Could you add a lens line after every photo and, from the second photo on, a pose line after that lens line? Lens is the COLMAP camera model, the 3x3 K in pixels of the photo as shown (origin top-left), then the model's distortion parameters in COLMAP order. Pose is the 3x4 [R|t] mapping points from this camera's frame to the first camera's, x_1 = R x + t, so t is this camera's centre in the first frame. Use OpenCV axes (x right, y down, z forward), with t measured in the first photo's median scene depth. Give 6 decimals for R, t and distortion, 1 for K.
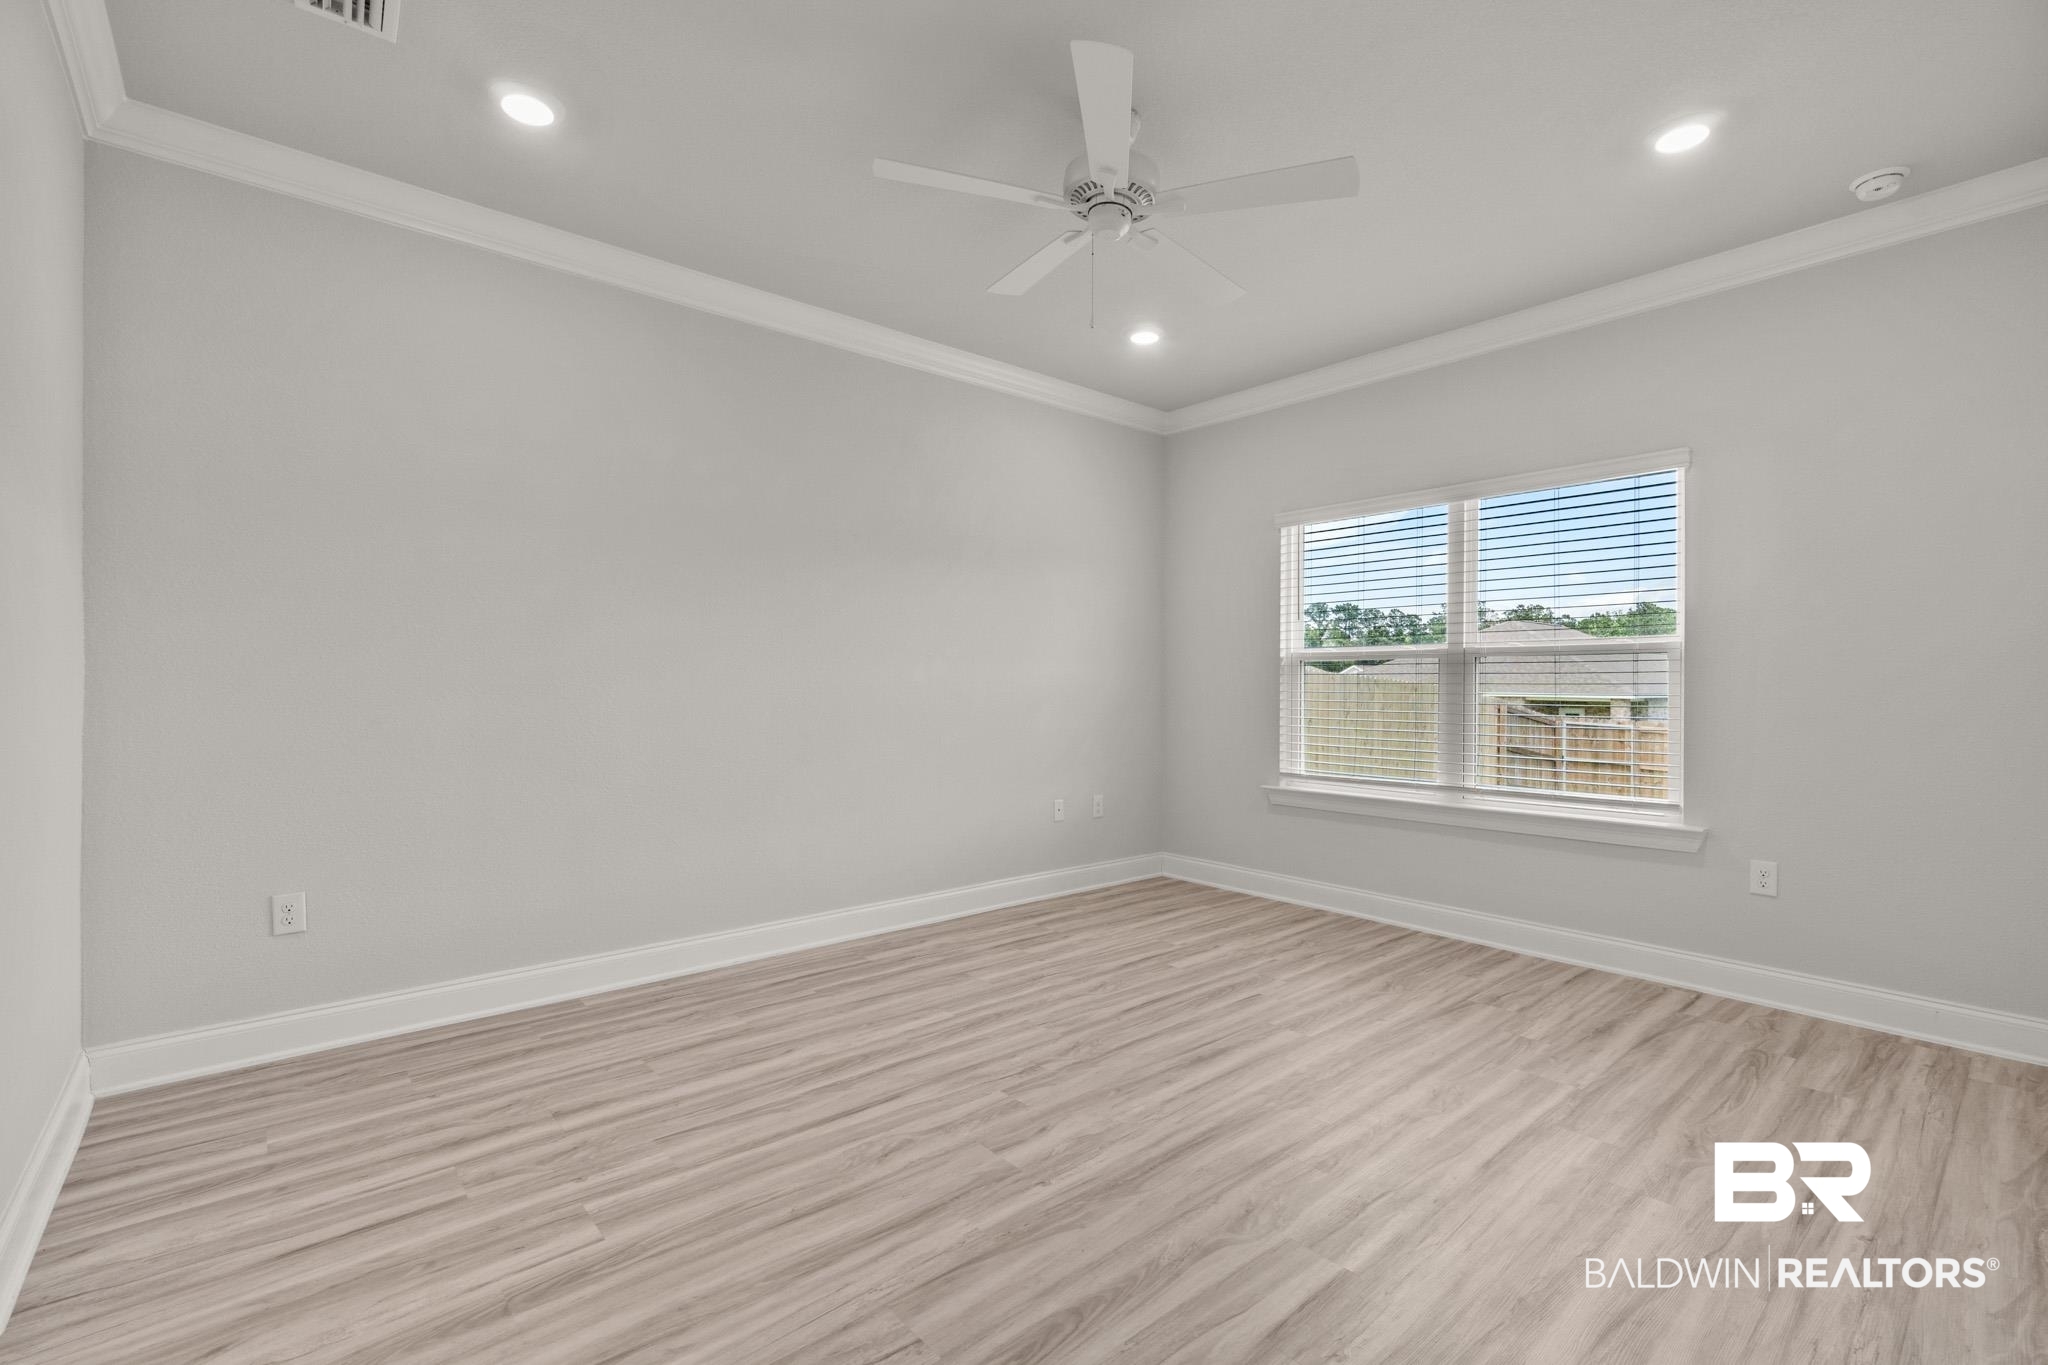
lens RADIAL K [[898.0, 0, 1025.7], [0, 898.0, 679.9], [0, 0, 1]] dist [-0.004729, 0.000443]
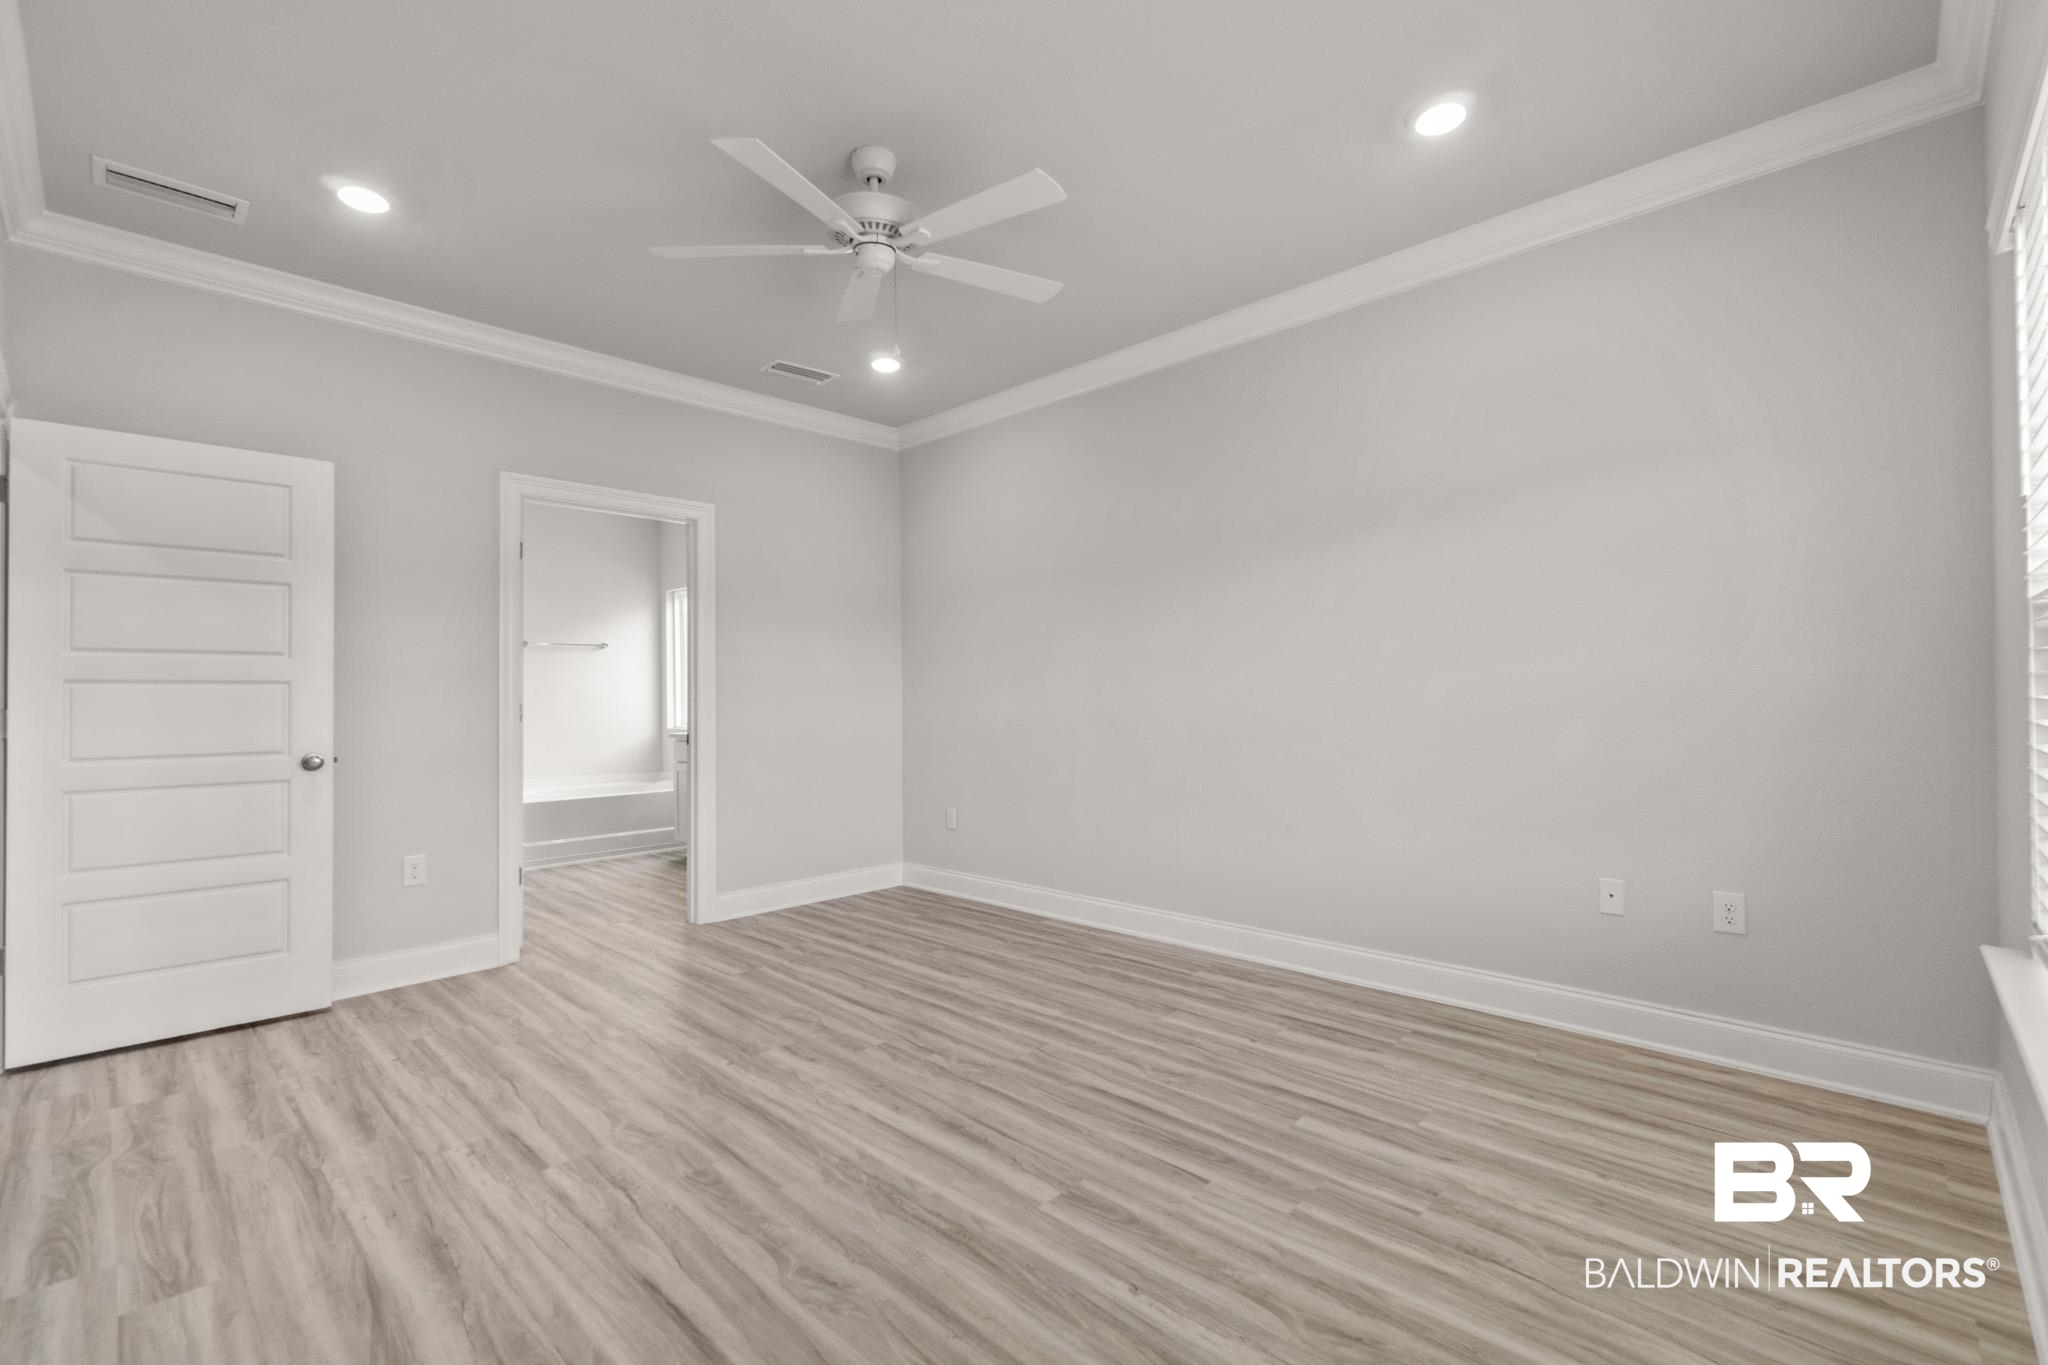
lens RADIAL K [[898.0, 0, 1025.5], [0, 898.0, 692.3], [0, 0, 1]] dist [-0.004729, 0.000443]
pose [[0.093520, -0.005973, -0.995600, 0.928933], [0.015853, 0.999864, -0.004510, 0.008829], [0.995491, -0.015362, 0.093602, 0.869412]]
